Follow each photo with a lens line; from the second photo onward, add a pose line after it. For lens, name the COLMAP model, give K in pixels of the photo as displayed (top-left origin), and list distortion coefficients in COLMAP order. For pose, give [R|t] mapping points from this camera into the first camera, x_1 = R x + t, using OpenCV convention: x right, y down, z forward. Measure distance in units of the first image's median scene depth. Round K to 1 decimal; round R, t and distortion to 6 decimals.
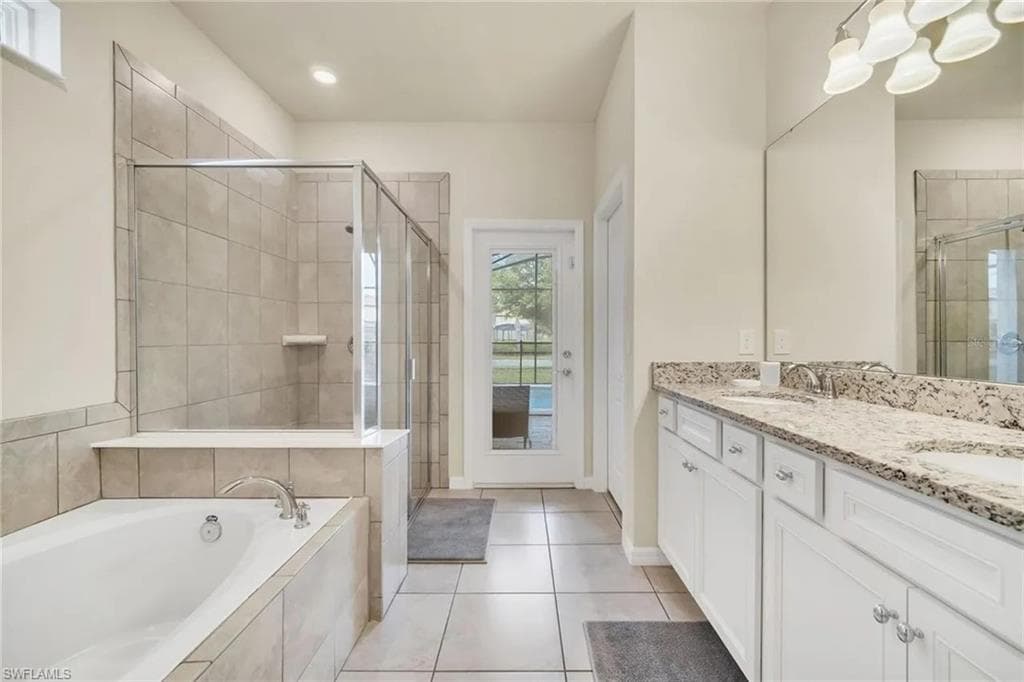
lens RADIAL K [[412.3, 0, 516.1], [0, 412.3, 338.0], [0, 0, 1]] dist [-0.000842, -0.000084]
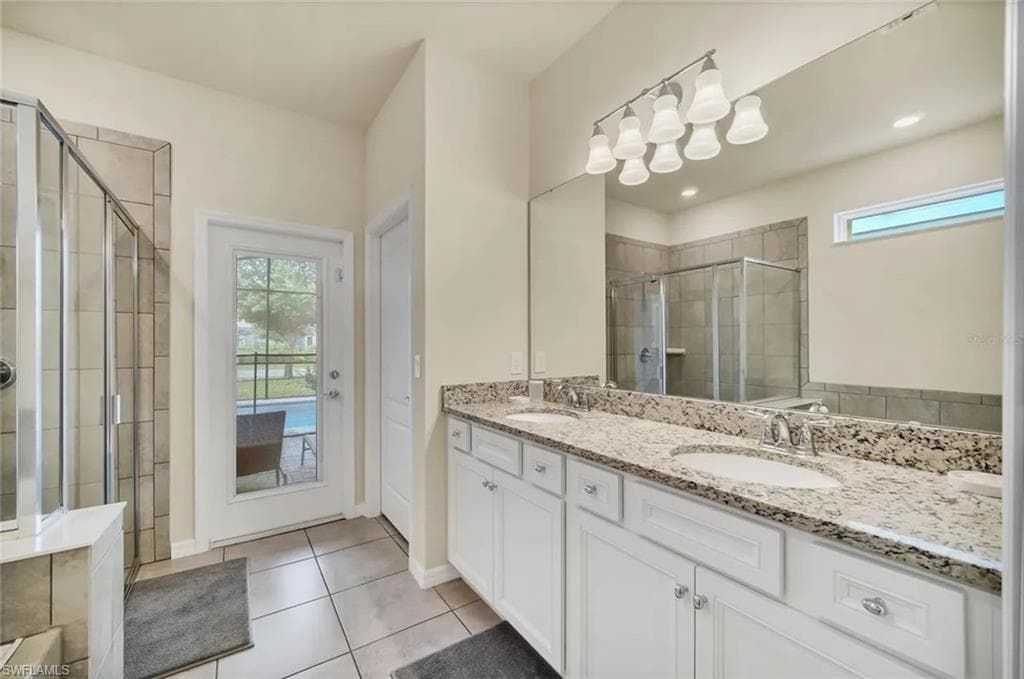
lens RADIAL K [[402.8, 0, 496.2], [0, 402.8, 342.0], [0, 0, 1]] dist [-0.002240, 0.000038]
pose [[0.835227, -0.000731, 0.549904, -0.121279], [0.003585, 0.999985, -0.004117, -0.049569], [-0.549893, 0.005410, 0.835217, 0.090747]]
